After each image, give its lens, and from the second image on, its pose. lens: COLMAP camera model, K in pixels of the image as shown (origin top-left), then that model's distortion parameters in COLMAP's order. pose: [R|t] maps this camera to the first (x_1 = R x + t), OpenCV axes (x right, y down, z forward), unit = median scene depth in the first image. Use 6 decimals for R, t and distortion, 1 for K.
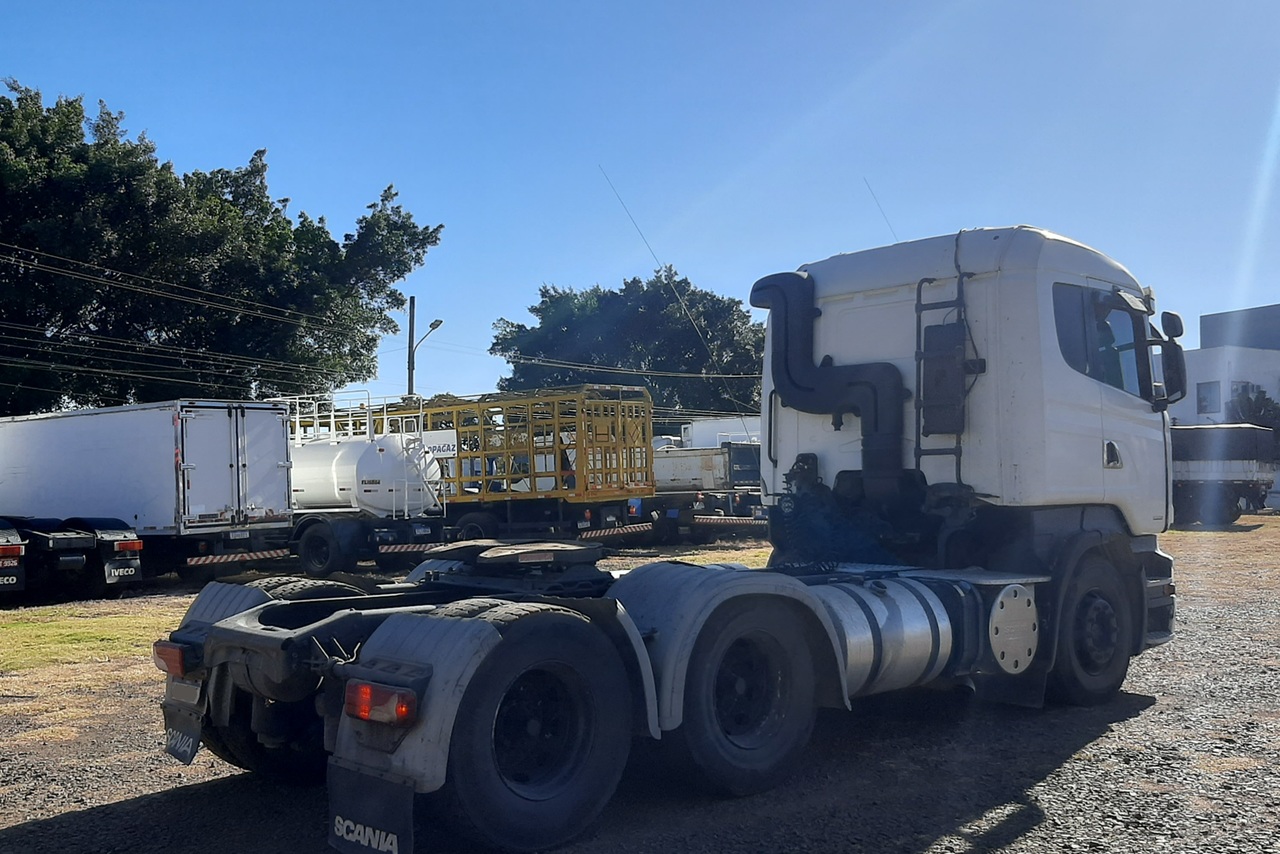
lens RADIAL K [[1308.2, 0, 640.0], [0, 1308.2, 427.0], [0, 0, 1]] dist [0.047384, -0.033981]
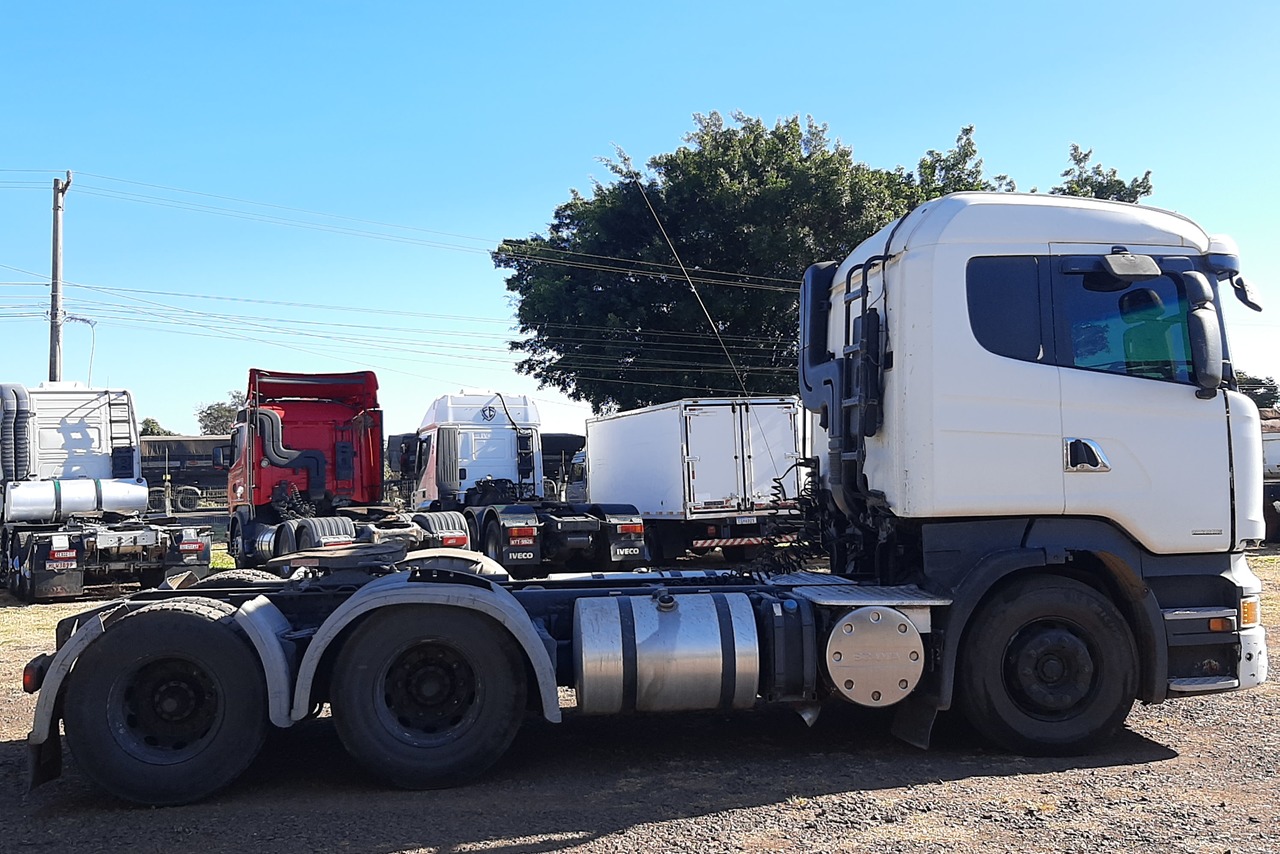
lens RADIAL K [[1308.2, 0, 640.0], [0, 1308.2, 427.0], [0, 0, 1]] dist [0.047384, -0.033981]
pose [[0.809589, -0.024695, -0.586478, 0.554274], [0.035198, 0.999359, 0.006508, -0.011796], [0.585941, -0.025912, 0.809939, 0.149380]]
